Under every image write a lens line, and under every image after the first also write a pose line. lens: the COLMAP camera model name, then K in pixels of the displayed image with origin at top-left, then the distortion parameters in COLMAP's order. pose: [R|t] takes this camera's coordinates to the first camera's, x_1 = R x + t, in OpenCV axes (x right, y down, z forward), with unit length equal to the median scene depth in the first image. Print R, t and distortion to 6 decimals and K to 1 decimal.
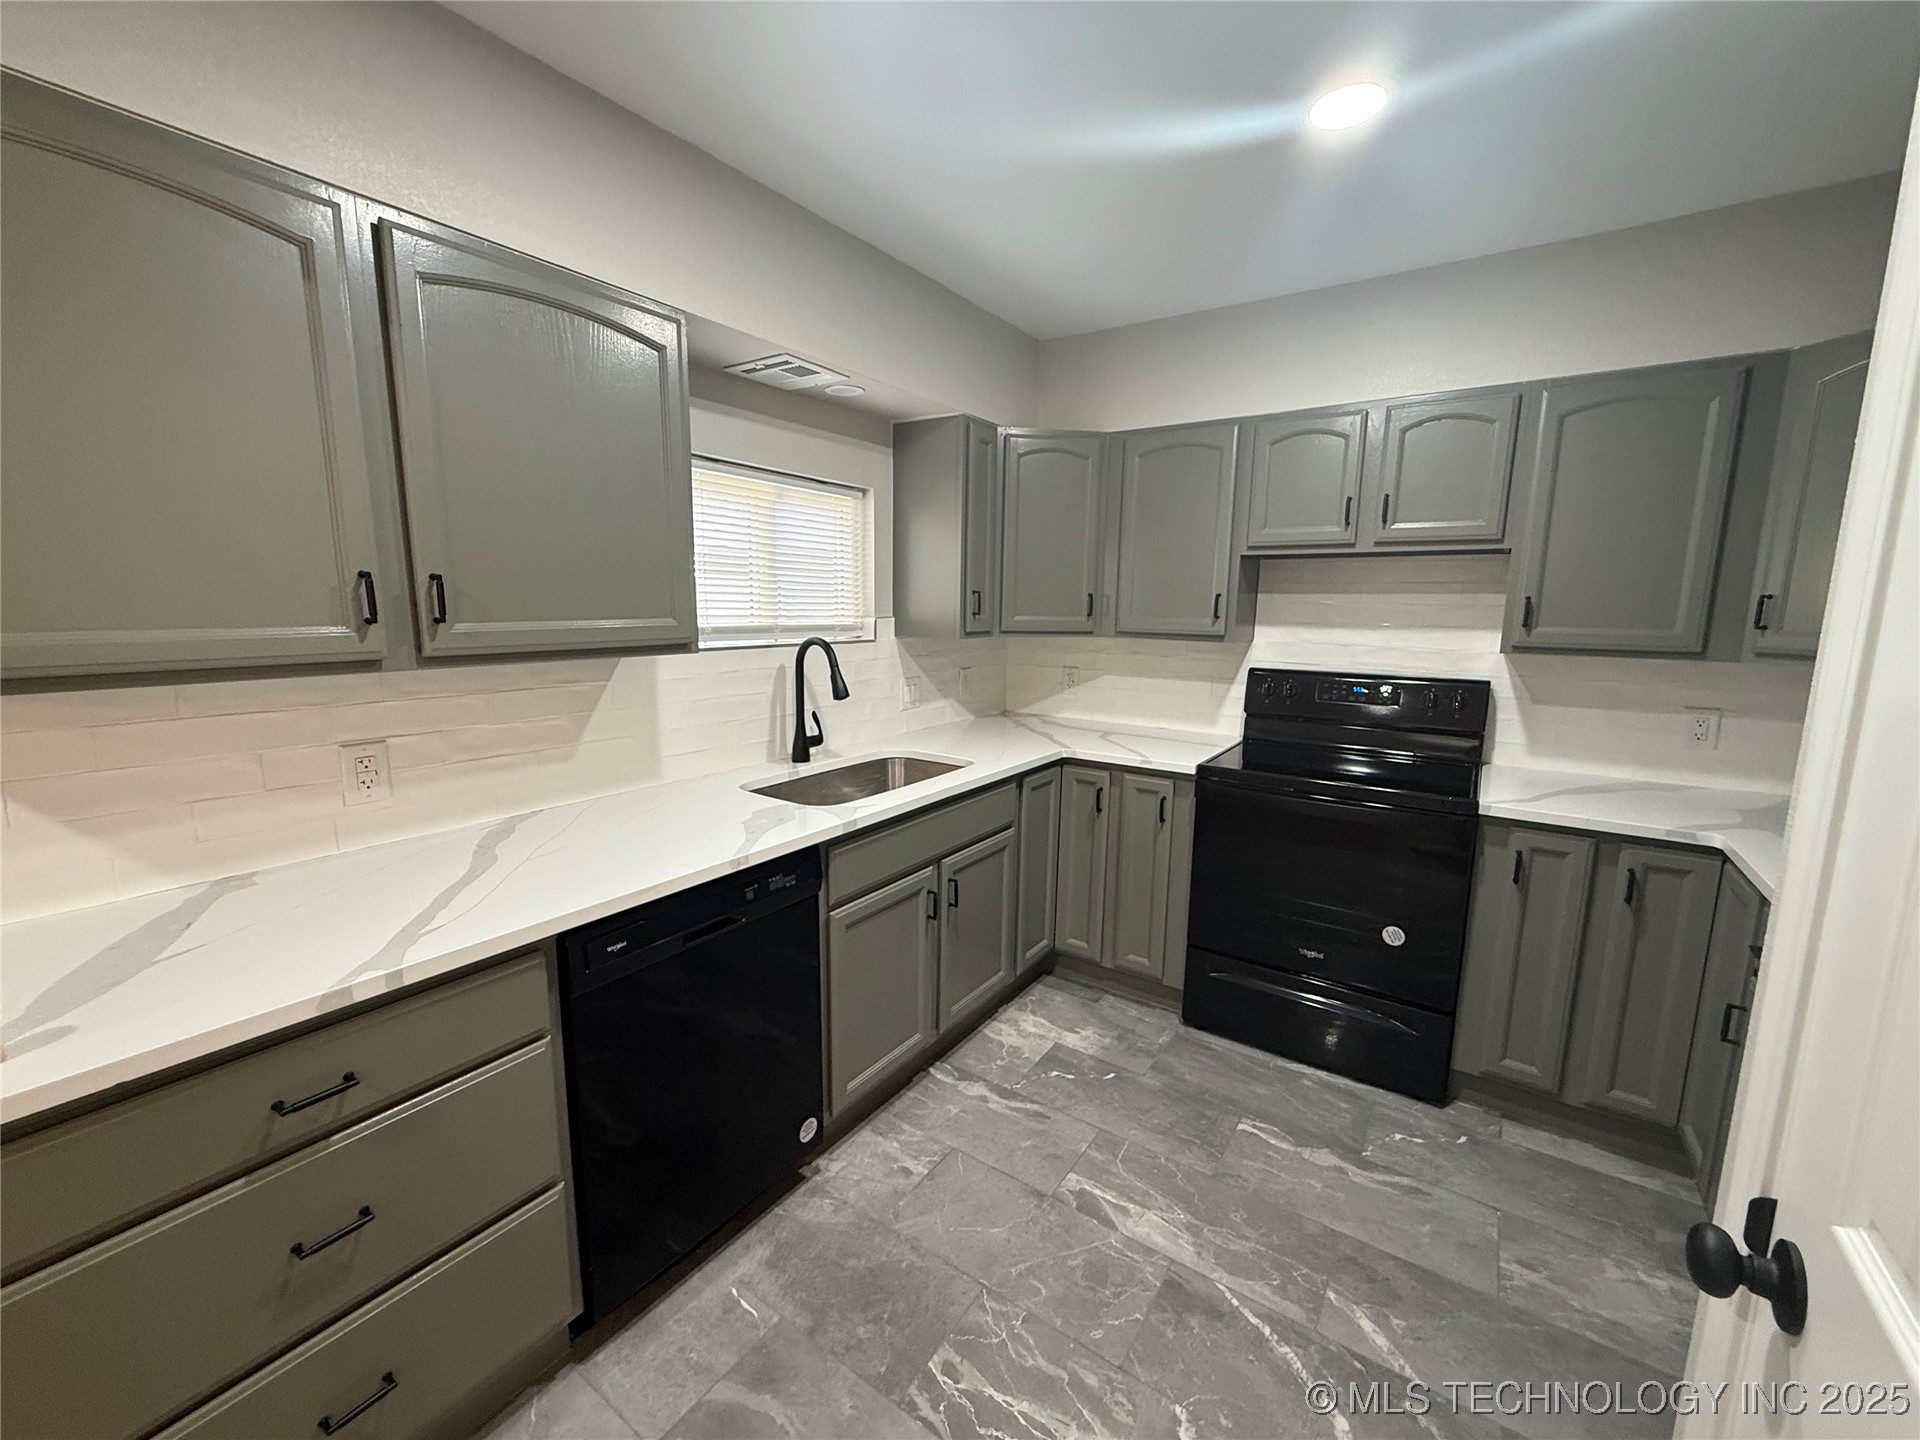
lens RADIAL K [[765.1, 0, 958.1], [0, 765.1, 721.4], [0, 0, 1]] dist [-0.000634, 0.000322]
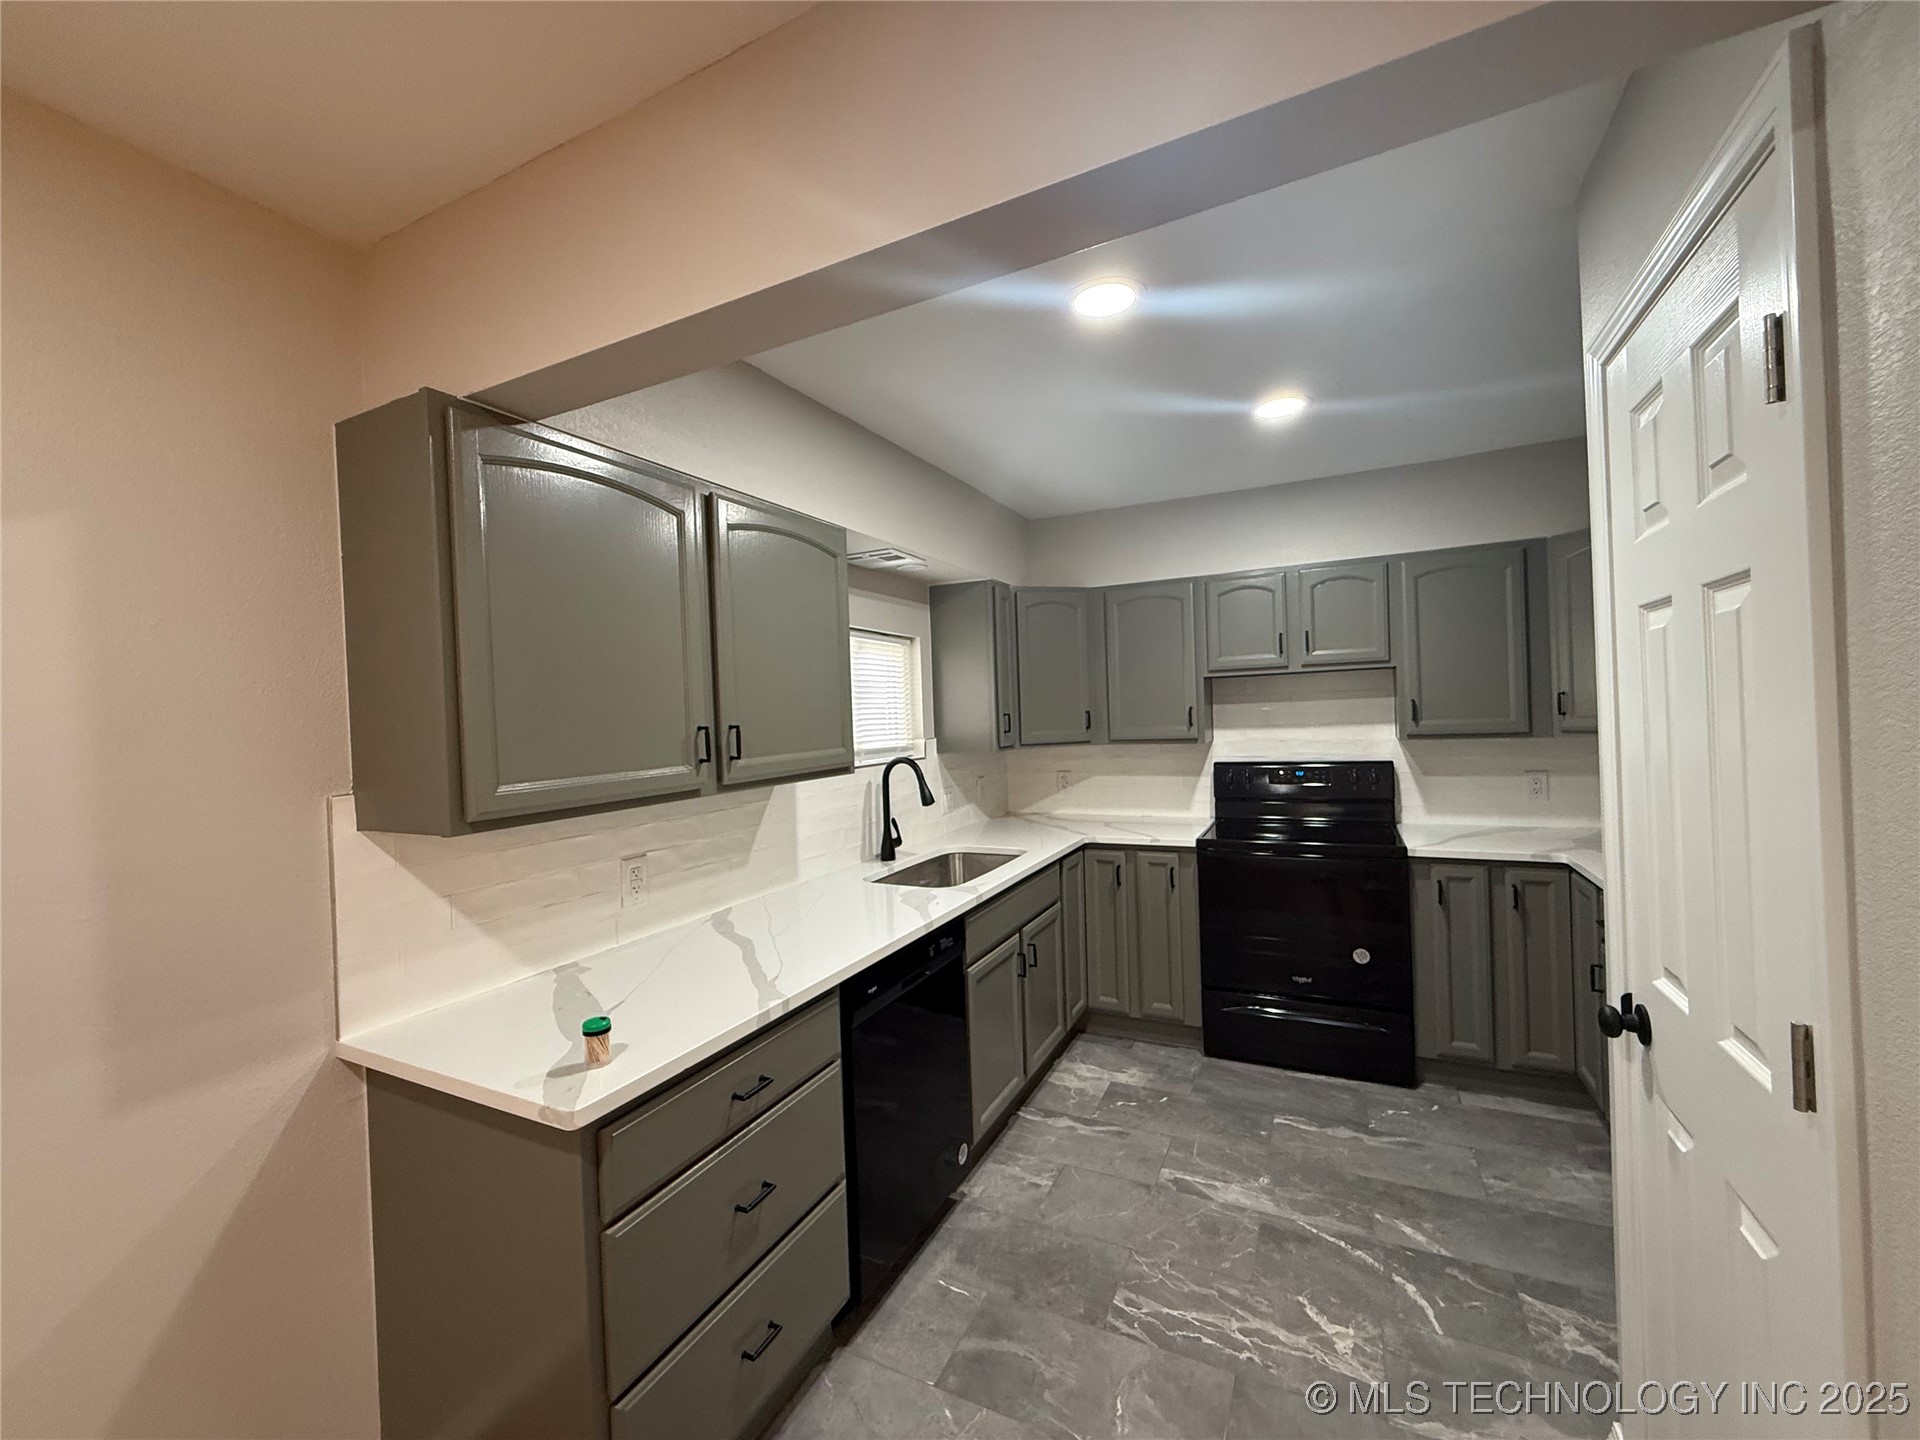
lens RADIAL K [[765.1, 0, 957.6], [0, 765.1, 720.9], [0, 0, 1]] dist [-0.000634, 0.000322]
pose [[0.988047, -0.050729, 0.145564, -0.291836], [0.071797, 0.987065, -0.143347, 0.018017], [-0.136409, 0.152085, 0.978909, -0.260862]]
